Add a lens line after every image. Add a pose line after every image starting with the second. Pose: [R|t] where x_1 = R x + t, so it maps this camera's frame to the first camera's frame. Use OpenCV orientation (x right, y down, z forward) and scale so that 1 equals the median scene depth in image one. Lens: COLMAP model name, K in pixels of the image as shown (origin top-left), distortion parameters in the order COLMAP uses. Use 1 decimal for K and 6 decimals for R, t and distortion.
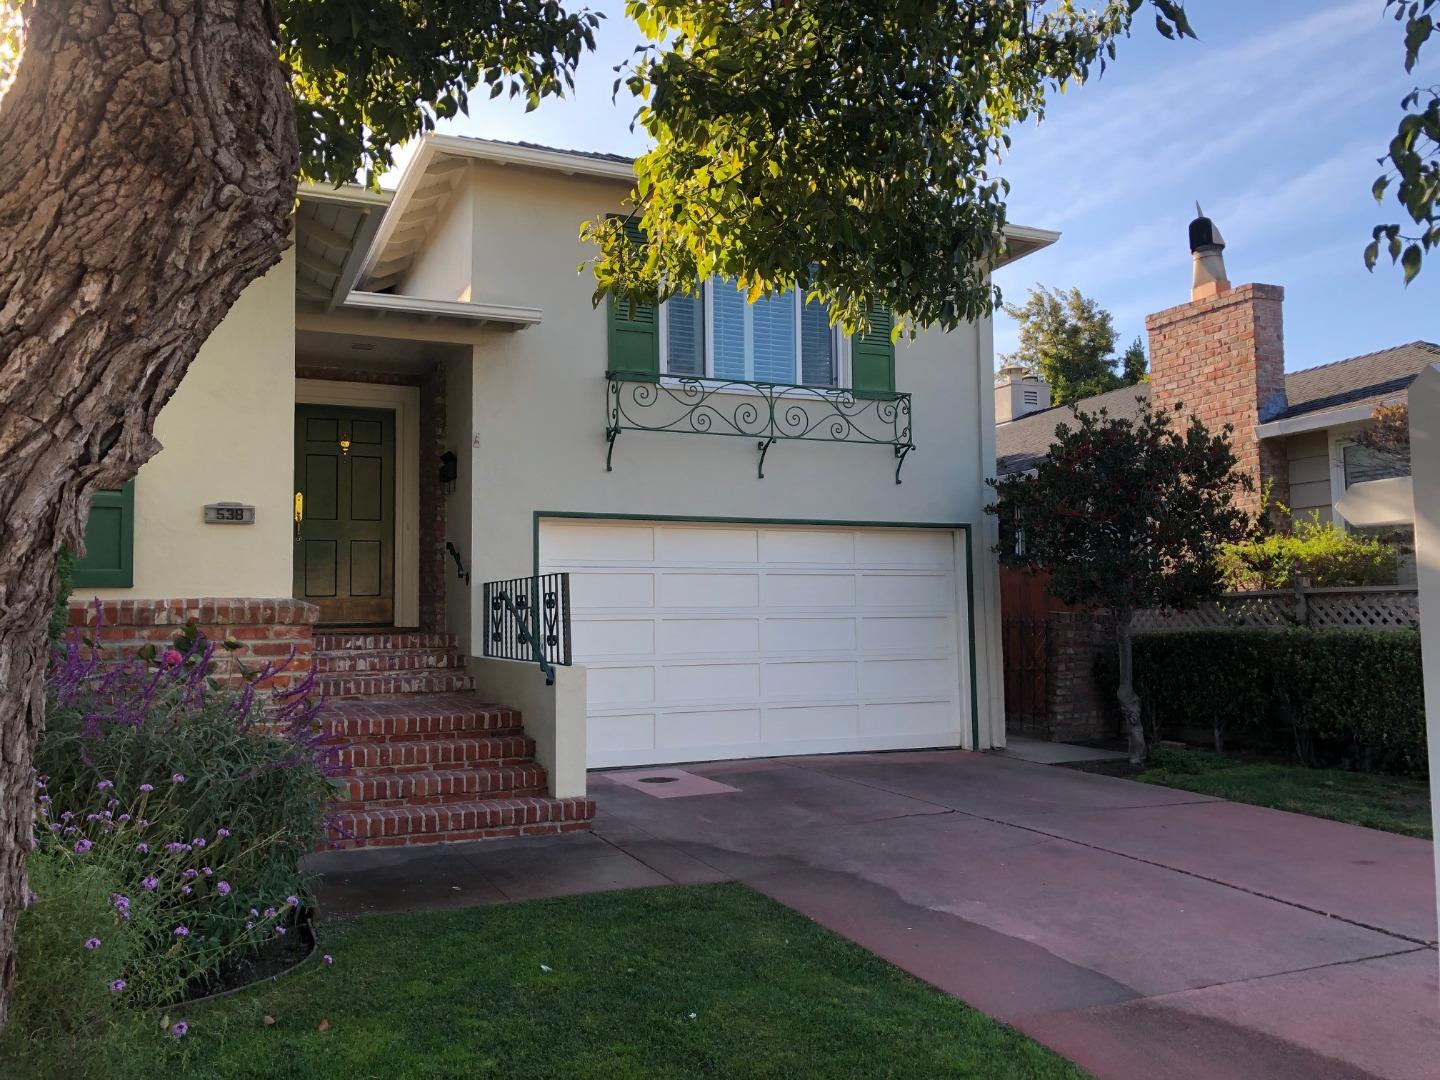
lens RADIAL K [[1158.7, 0, 720.0], [0, 1158.7, 540.0], [0, 0, 1]] dist [0.053704, -0.094987]
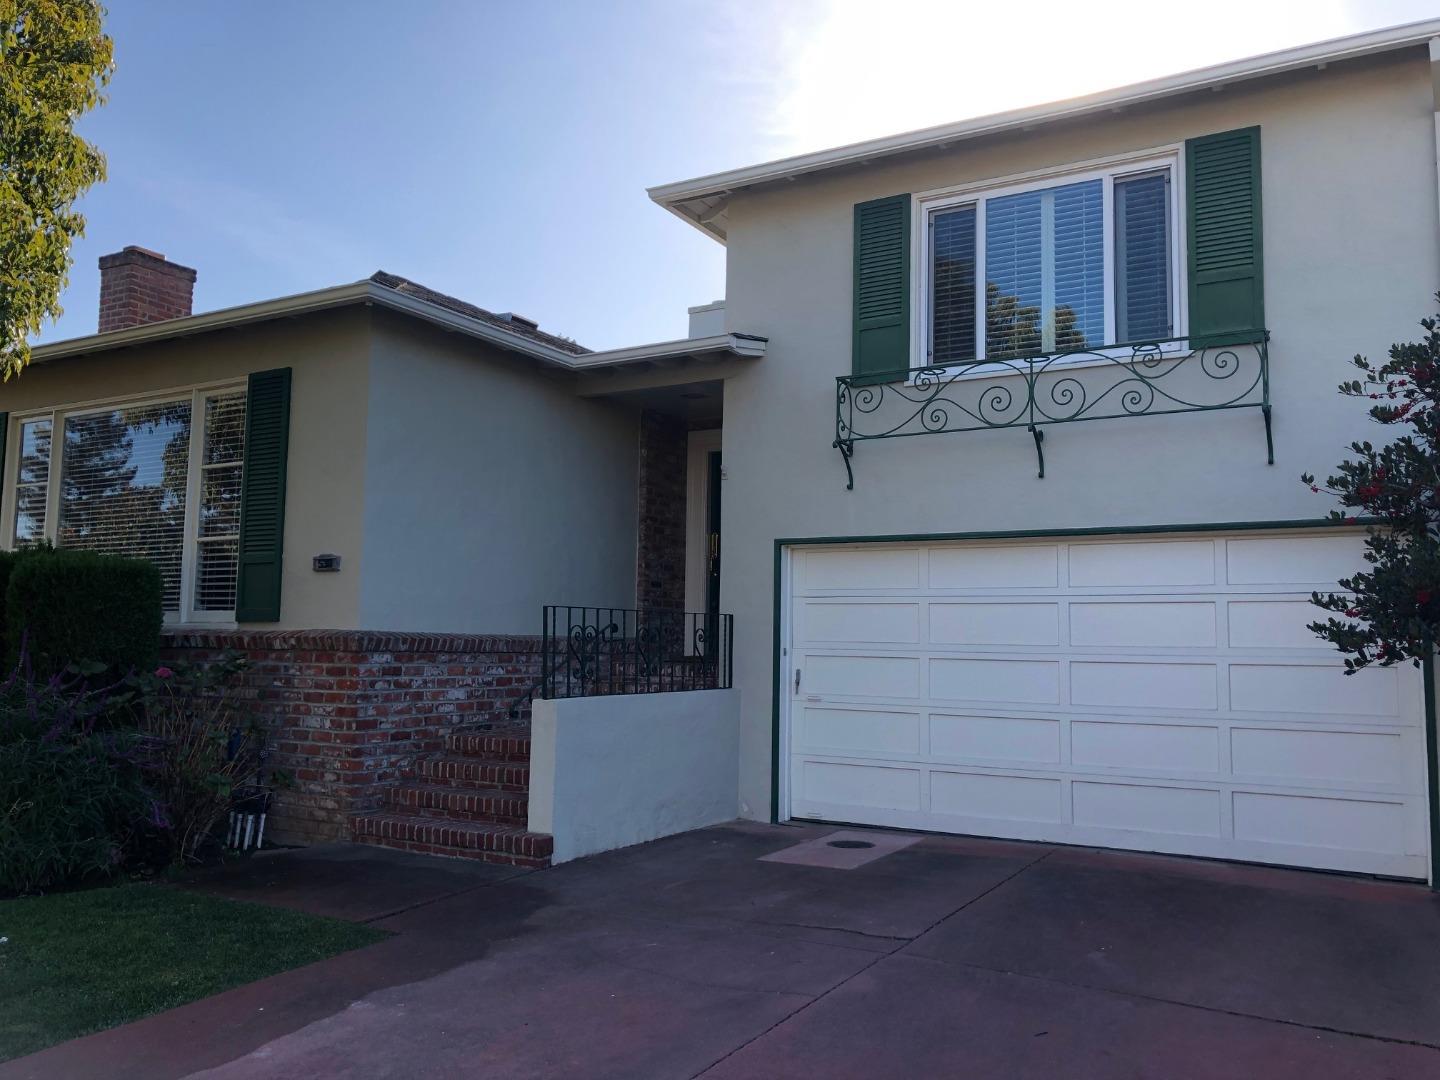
lens RADIAL K [[1158.7, 0, 720.0], [0, 1158.7, 540.0], [0, 0, 1]] dist [0.053704, -0.094987]
pose [[0.592638, -0.055958, -0.803523, 0.794112], [0.035674, 0.998428, -0.043220, 0.020761], [0.804678, -0.003051, 0.593703, 0.547699]]
